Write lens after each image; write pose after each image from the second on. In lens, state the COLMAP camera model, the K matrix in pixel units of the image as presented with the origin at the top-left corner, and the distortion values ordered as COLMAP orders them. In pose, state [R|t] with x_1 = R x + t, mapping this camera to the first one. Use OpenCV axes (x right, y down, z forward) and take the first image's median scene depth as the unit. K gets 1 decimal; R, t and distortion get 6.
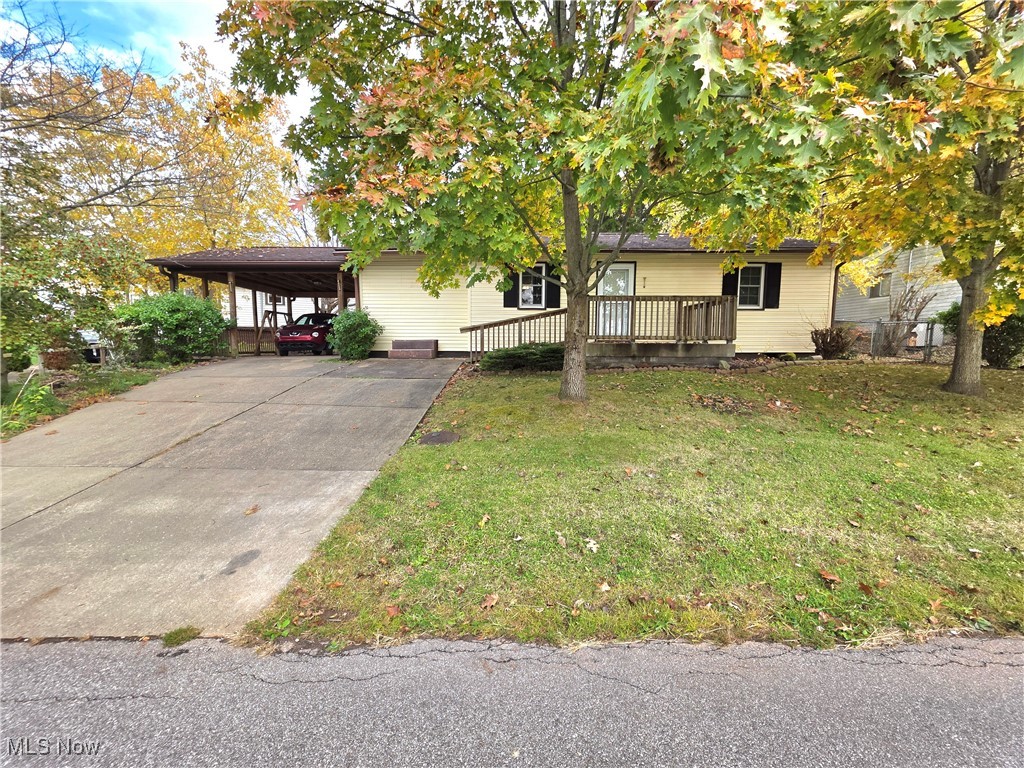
lens RADIAL K [[413.0, 0, 511.4], [0, 413.0, 386.2], [0, 0, 1]] dist [0.003314, 0.000940]
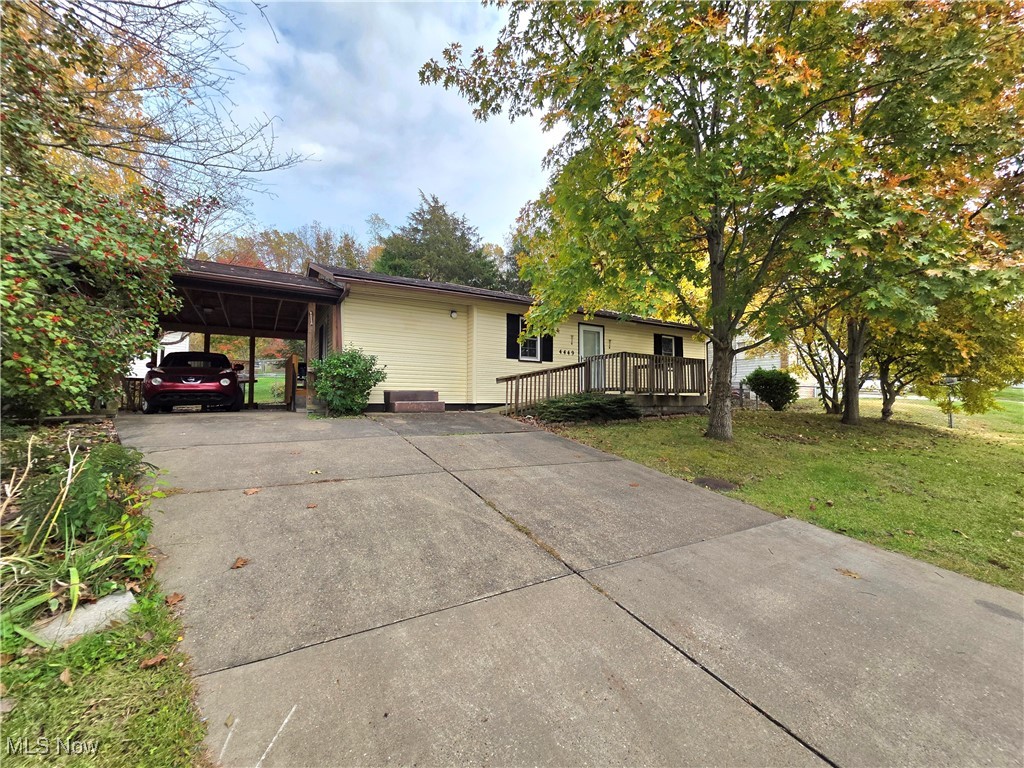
lens RADIAL K [[413.0, 0, 517.5], [0, 413.0, 381.7], [0, 0, 1]] dist [0.003314, 0.000940]
pose [[0.841863, 0.018323, 0.539380, -0.624681], [0.053498, 0.991668, -0.117189, -0.021315], [-0.537033, 0.127513, 0.833868, 0.201538]]
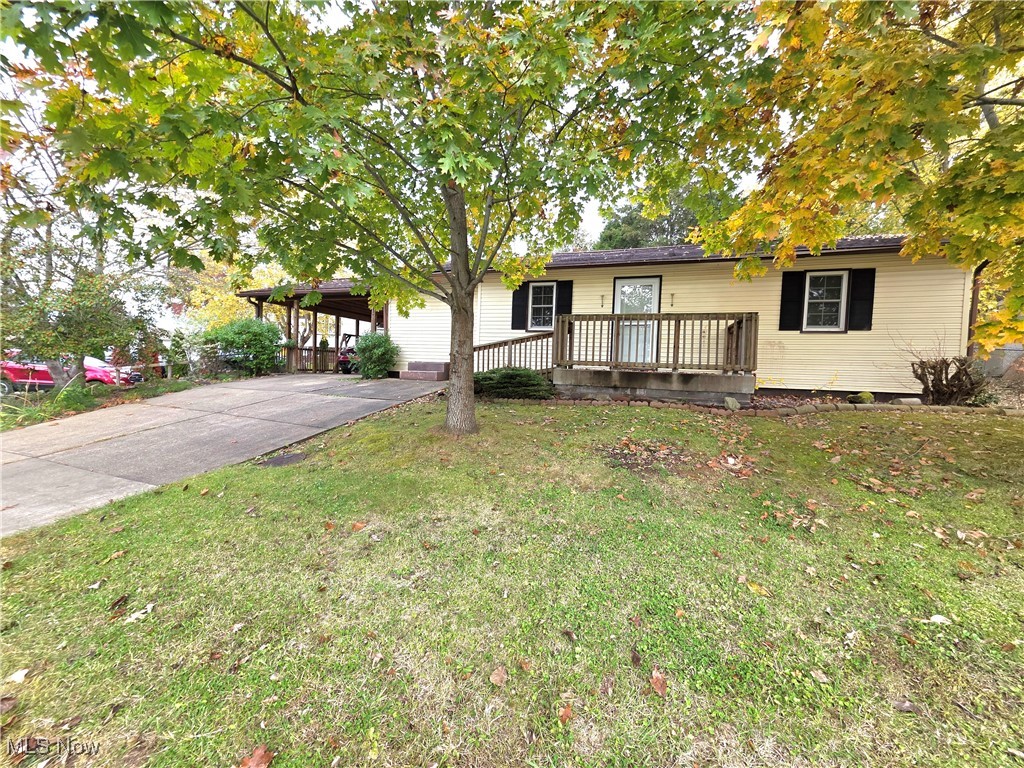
lens RADIAL K [[413.0, 0, 509.7], [0, 413.0, 387.0], [0, 0, 1]] dist [0.003314, 0.000940]
pose [[0.943889, 0.044591, -0.327240, 0.341757], [-0.065435, 0.996450, -0.052959, -0.013506], [0.323717, 0.071401, 0.943456, 0.146916]]
